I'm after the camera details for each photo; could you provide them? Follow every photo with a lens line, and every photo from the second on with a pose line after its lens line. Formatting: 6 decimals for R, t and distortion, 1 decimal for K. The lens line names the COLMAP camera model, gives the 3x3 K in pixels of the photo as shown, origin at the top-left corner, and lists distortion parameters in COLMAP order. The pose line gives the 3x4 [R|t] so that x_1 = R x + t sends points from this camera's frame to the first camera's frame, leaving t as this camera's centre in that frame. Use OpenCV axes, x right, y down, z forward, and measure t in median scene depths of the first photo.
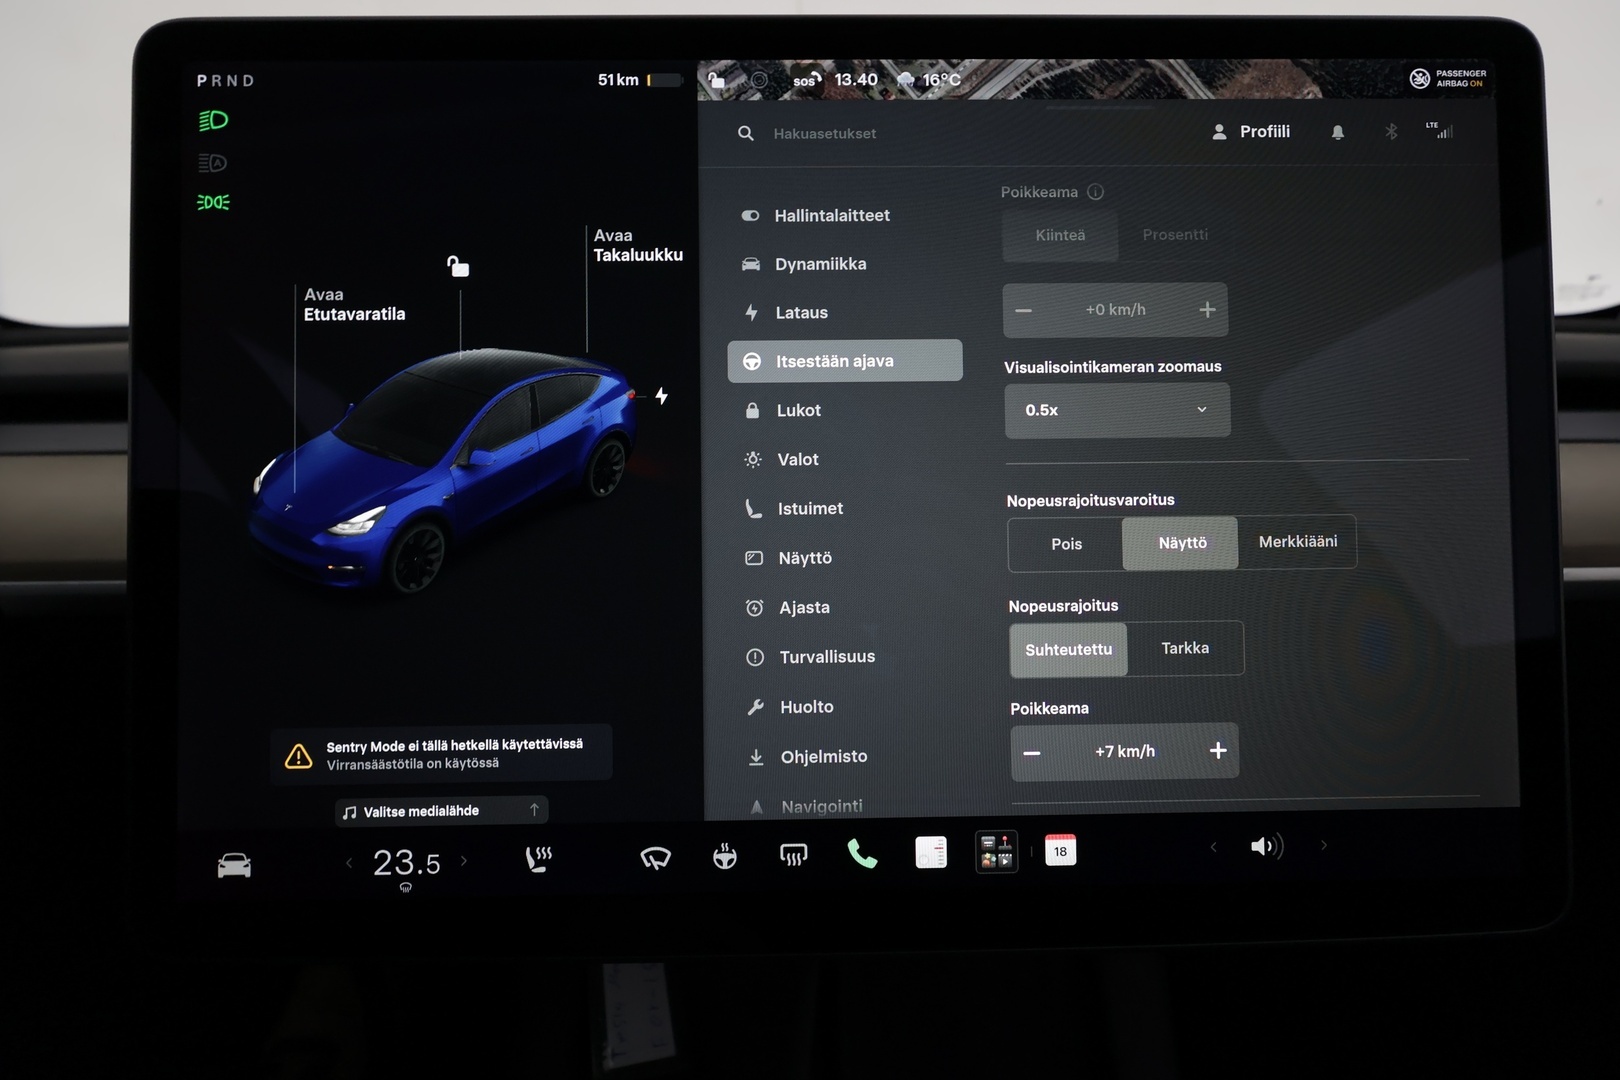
lens RADIAL K [[750.9, 0, 811.9], [0, 750.9, 546.7], [0, 0, 1]] dist [-0.000077, -0.000207]
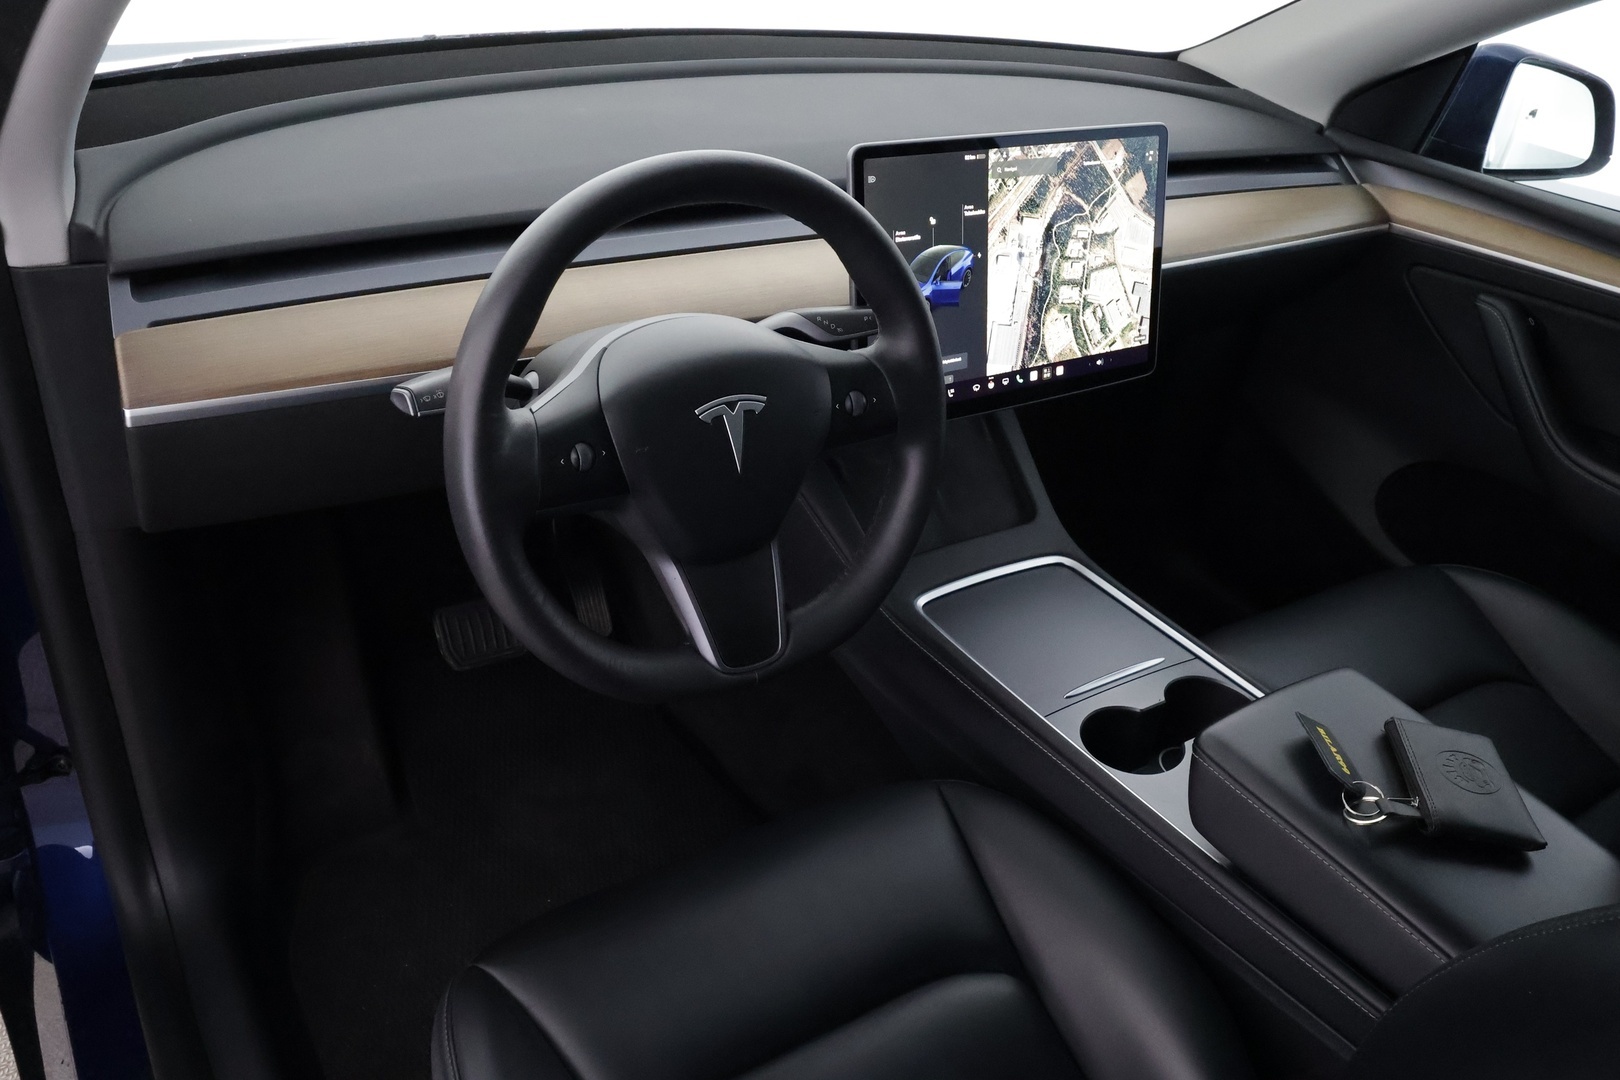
lens RADIAL K [[1270.1, 0, 810.0], [0, 1270.1, 540.0], [0, 0, 1]] dist [0.002849, -0.007908]
pose [[0.839133, -0.202967, 0.504638, -4.018217], [0.014756, 0.935924, 0.351894, -1.031851], [-0.543726, -0.287839, 0.788360, -3.494630]]
